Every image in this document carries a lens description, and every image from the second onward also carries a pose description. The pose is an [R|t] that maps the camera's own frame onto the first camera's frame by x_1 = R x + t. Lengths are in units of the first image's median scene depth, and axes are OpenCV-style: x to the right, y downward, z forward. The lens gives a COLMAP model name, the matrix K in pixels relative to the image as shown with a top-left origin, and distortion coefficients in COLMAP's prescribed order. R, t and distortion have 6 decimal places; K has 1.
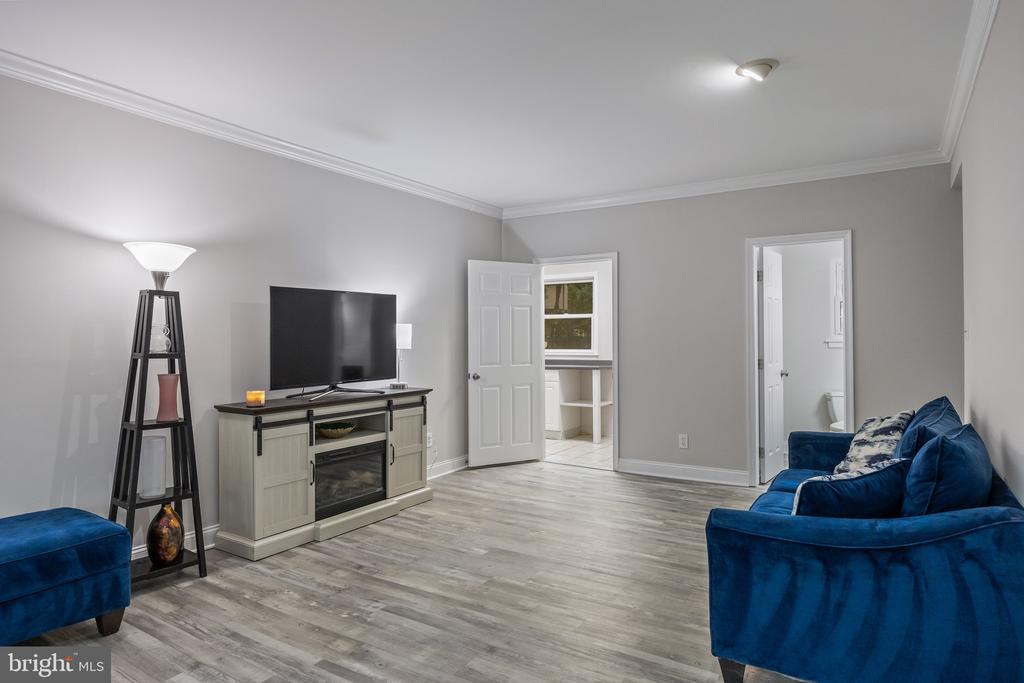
lens RADIAL K [[613.6, 0, 508.8], [0, 613.6, 338.4], [0, 0, 1]] dist [-0.004239, -0.000207]
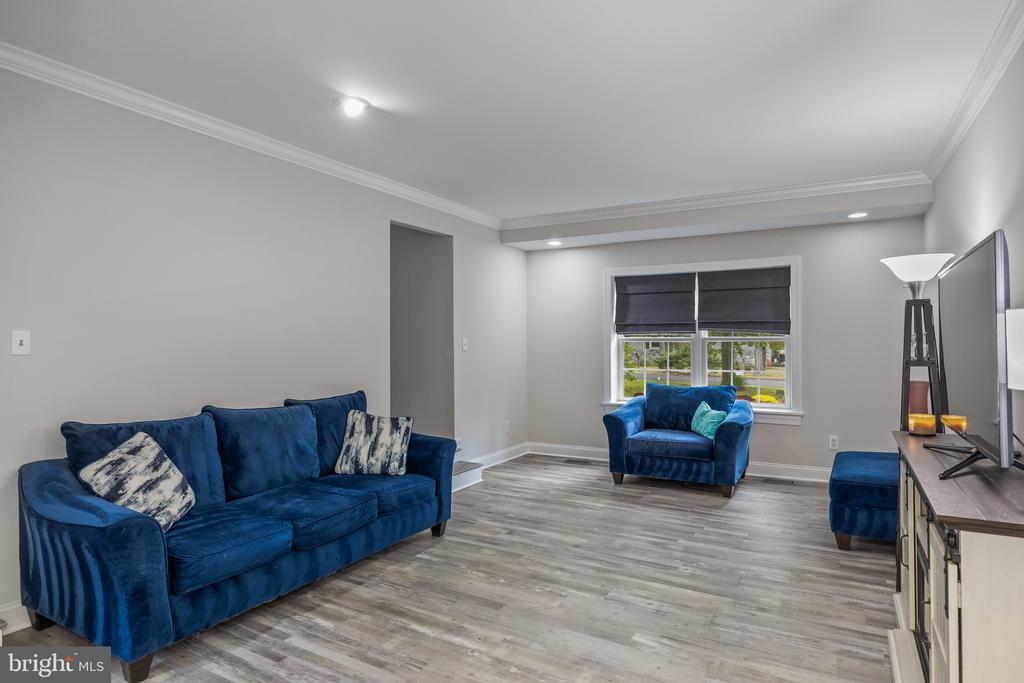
lens RADIAL K [[574.6, 0, 513.0], [0, 574.6, 339.8], [0, 0, 1]] dist [-0.002354, -0.000232]
pose [[-0.998436, 0.005415, -0.055645, 0.170757], [0.005441, 0.999985, -0.000324, -0.013980], [0.055643, -0.000626, -0.998451, 1.975691]]
